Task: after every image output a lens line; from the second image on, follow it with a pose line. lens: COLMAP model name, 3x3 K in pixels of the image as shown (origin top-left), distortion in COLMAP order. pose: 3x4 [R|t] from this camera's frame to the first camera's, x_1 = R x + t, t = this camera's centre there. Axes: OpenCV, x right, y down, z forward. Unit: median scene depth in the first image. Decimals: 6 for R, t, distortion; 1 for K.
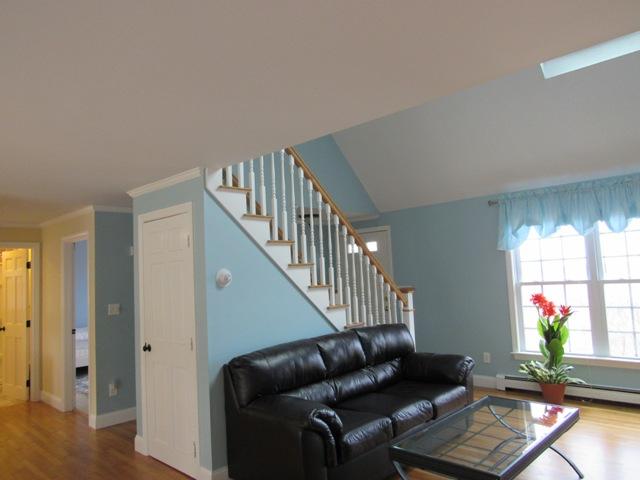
lens RADIAL K [[458.3, 0, 324.1], [0, 458.3, 237.5], [0, 0, 1]] dist [-0.018467, 0.002455]
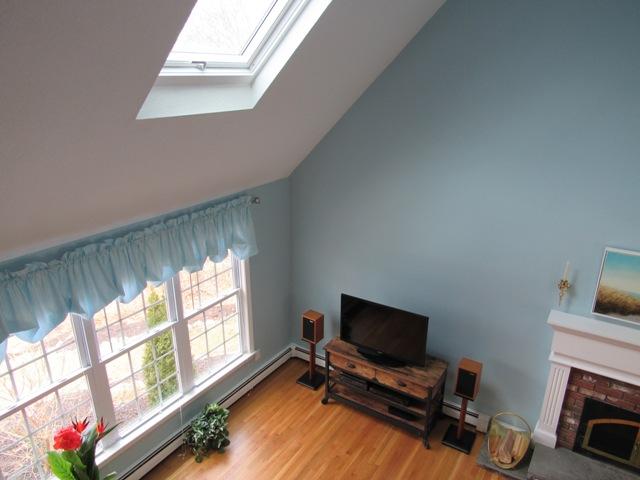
lens RADIAL K [[458.3, 0, 320.8], [0, 458.3, 240.6], [0, 0, 1]] dist [-0.018467, 0.002455]
pose [[-0.201255, -0.298792, 0.932856, -0.117187], [-0.089188, 0.953975, 0.286316, -0.364679], [-0.975470, -0.025577, -0.218641, 0.850998]]
